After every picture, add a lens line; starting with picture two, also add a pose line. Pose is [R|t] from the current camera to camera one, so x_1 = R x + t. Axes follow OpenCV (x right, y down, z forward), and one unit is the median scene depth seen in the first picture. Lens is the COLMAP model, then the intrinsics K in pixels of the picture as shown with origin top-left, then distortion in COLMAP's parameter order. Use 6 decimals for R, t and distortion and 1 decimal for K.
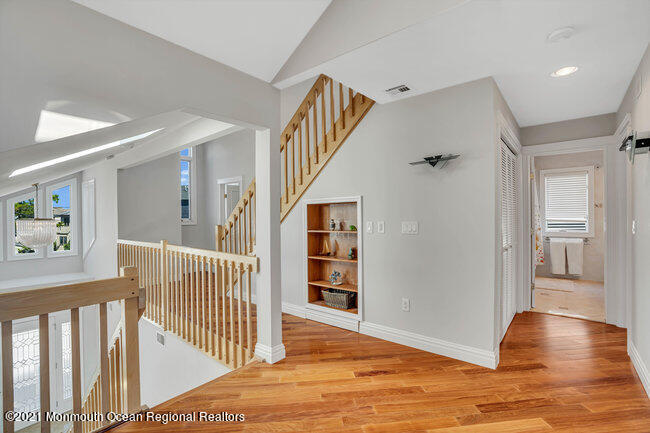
lens RADIAL K [[300.8, 0, 327.1], [0, 300.8, 217.1], [0, 0, 1]] dist [-0.064488, 0.022672]
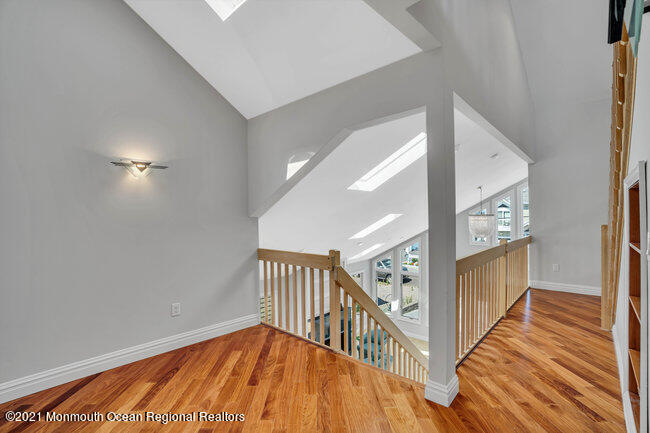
lens RADIAL K [[300.8, 0, 327.1], [0, 300.8, 217.1], [0, 0, 1]] dist [-0.064488, 0.022672]
pose [[-0.058048, 0.003912, -0.998306, 0.941720], [0.007544, 0.999965, 0.003480, -0.001087], [0.998285, -0.007330, -0.058076, 1.190903]]
